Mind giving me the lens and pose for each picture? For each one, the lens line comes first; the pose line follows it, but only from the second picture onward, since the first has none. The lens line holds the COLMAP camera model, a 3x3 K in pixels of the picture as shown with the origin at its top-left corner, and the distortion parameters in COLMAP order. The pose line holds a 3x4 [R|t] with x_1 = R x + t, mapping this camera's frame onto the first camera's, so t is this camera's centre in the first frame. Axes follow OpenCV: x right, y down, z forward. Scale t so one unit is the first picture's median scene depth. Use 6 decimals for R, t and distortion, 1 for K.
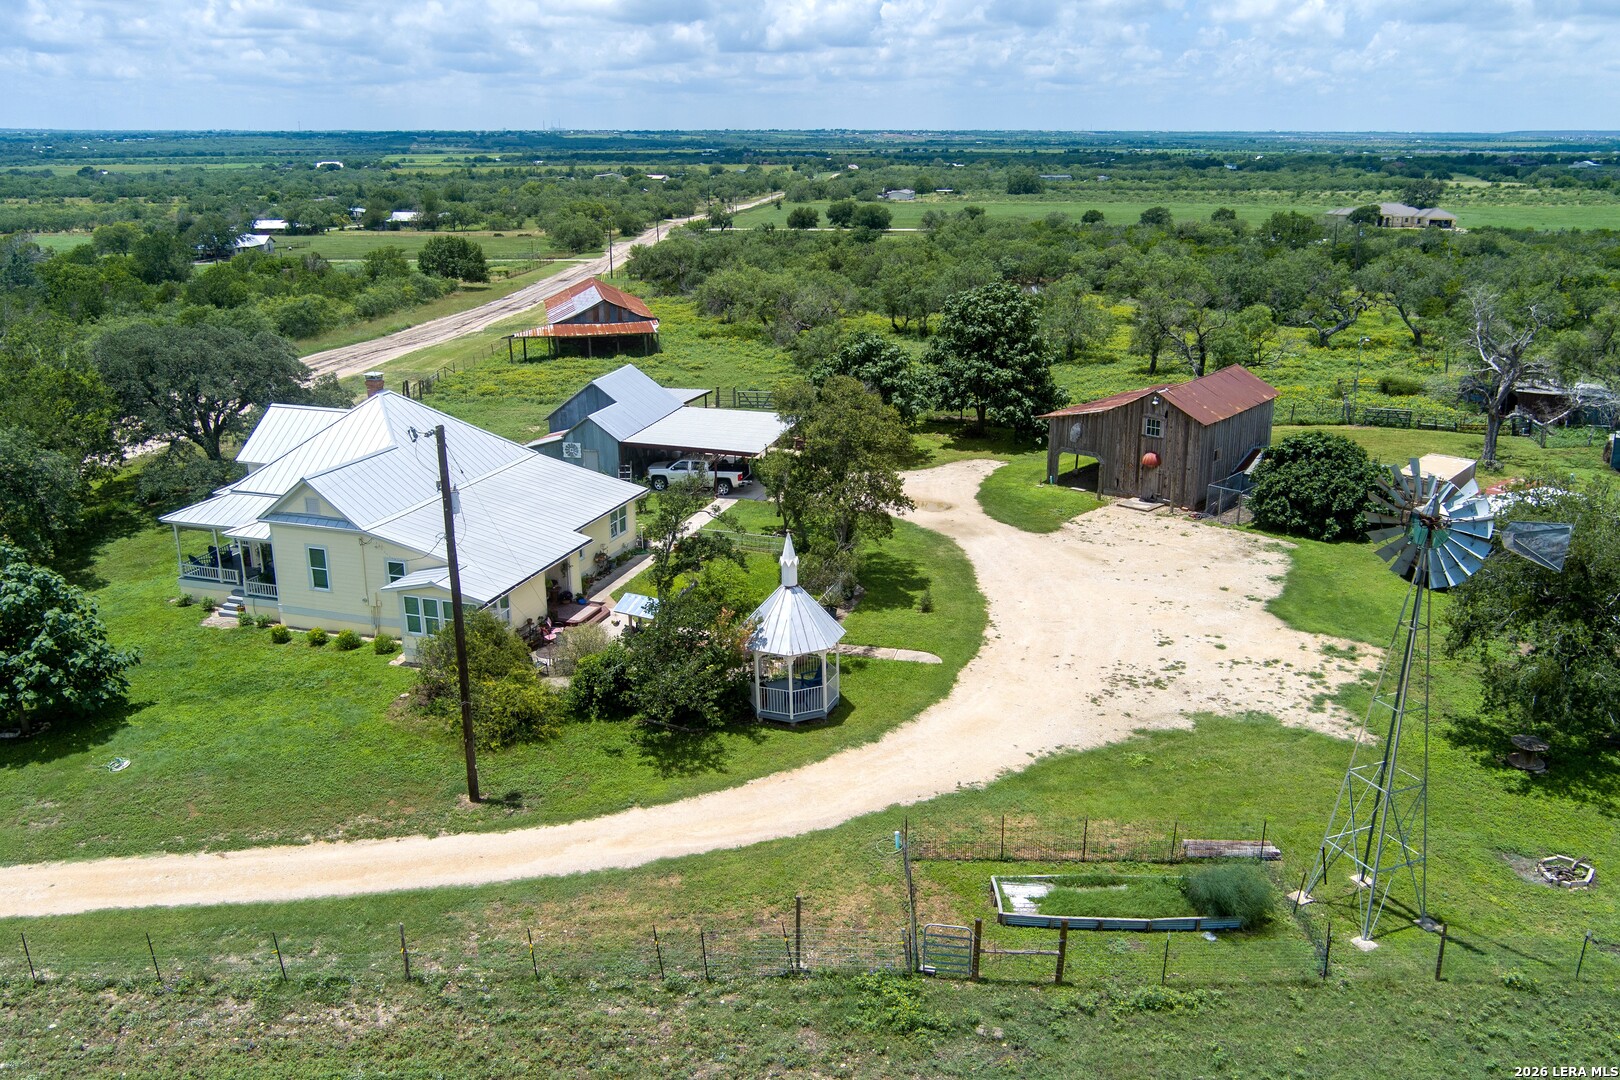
lens RADIAL K [[1286.6, 0, 810.0], [0, 1286.6, 540.0], [0, 0, 1]] dist [-0.011105, -0.000779]
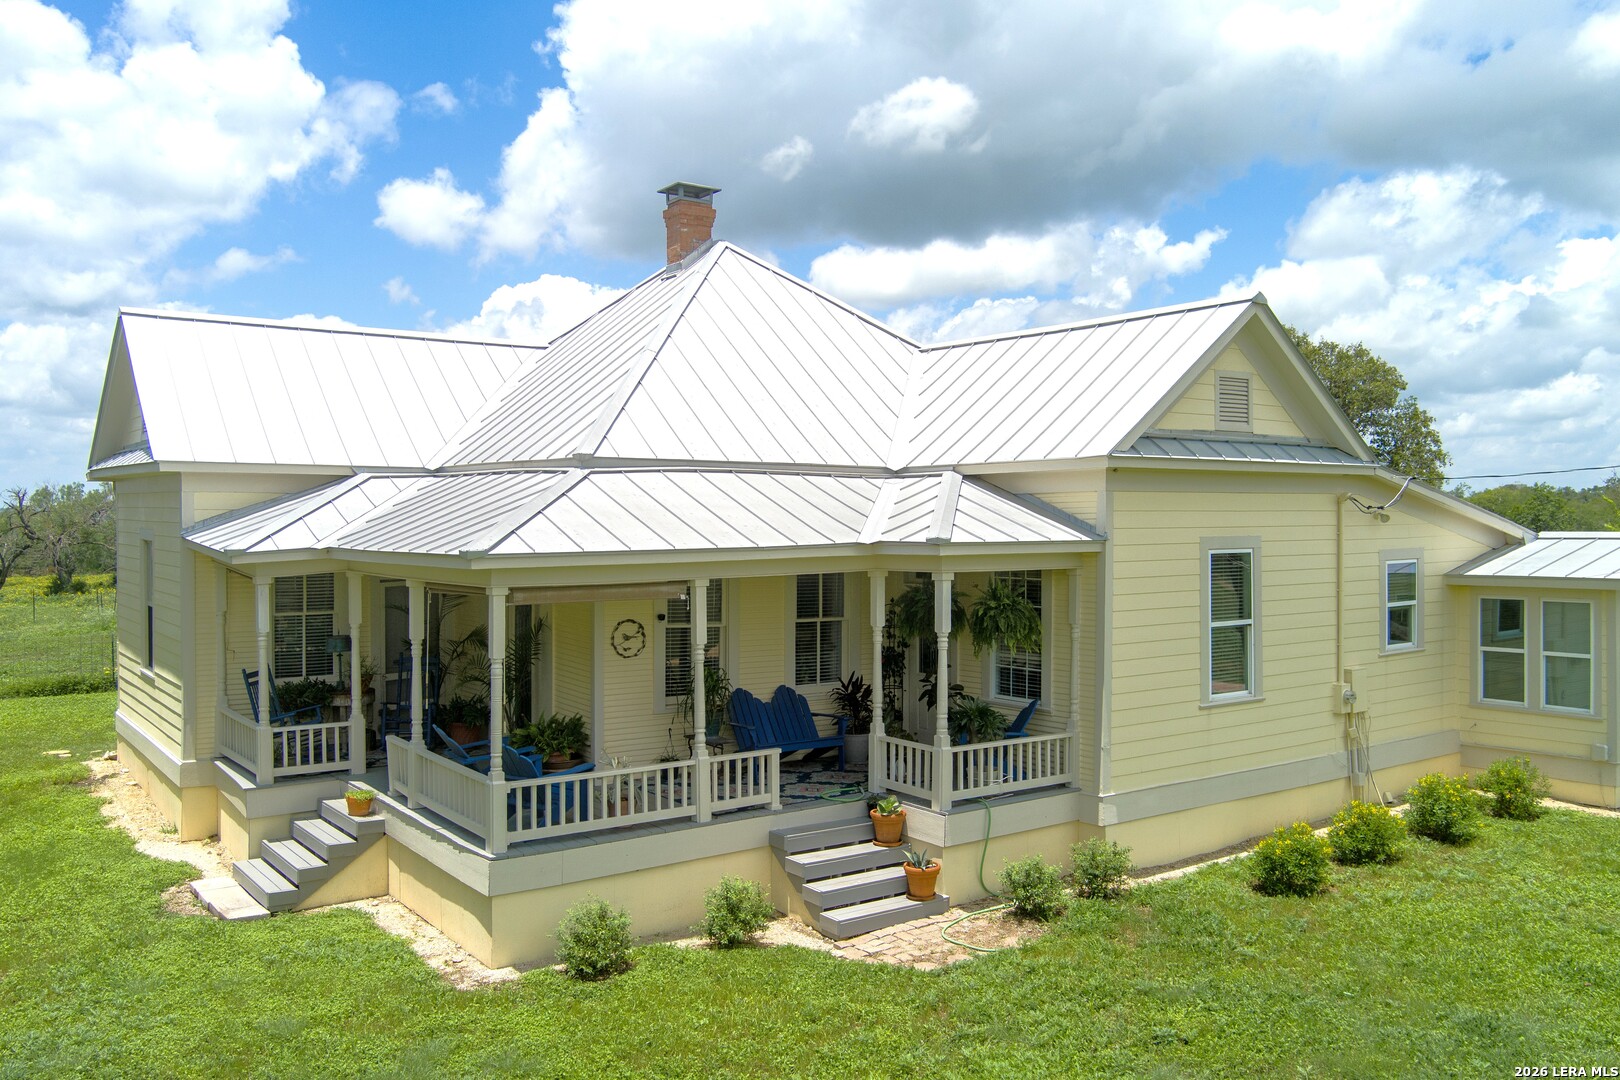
lens RADIAL K [[1286.6, 0, 810.0], [0, 1286.6, 540.0], [0, 0, 1]] dist [-0.011105, -0.000779]
pose [[0.586531, -0.010206, 0.809862, -0.909229], [0.236500, 0.958500, -0.159203, 0.038091], [-0.774628, 0.284910, 0.564604, 1.209821]]
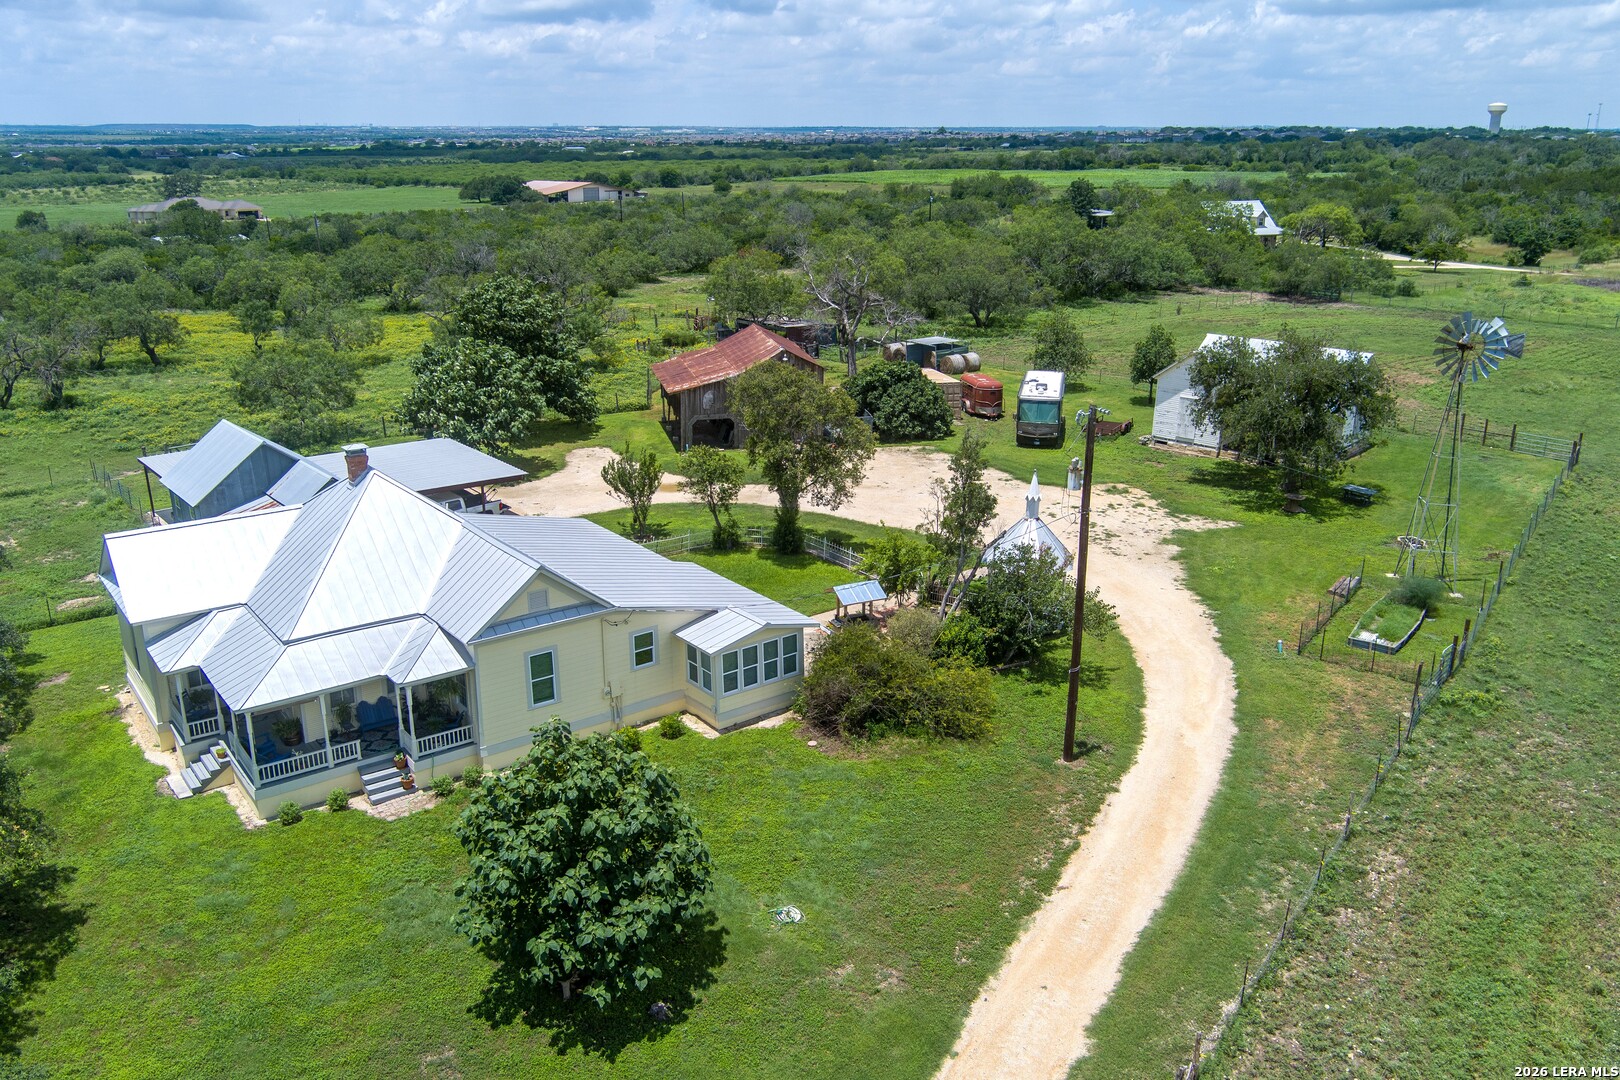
lens RADIAL K [[1286.6, 0, 810.0], [0, 1286.6, 540.0], [0, 0, 1]] dist [-0.011105, -0.000779]
pose [[0.577032, -0.247579, 0.778293, -1.181643], [0.243773, 0.961718, 0.125193, -0.158658], [-0.779493, 0.117486, 0.615295, 0.502868]]
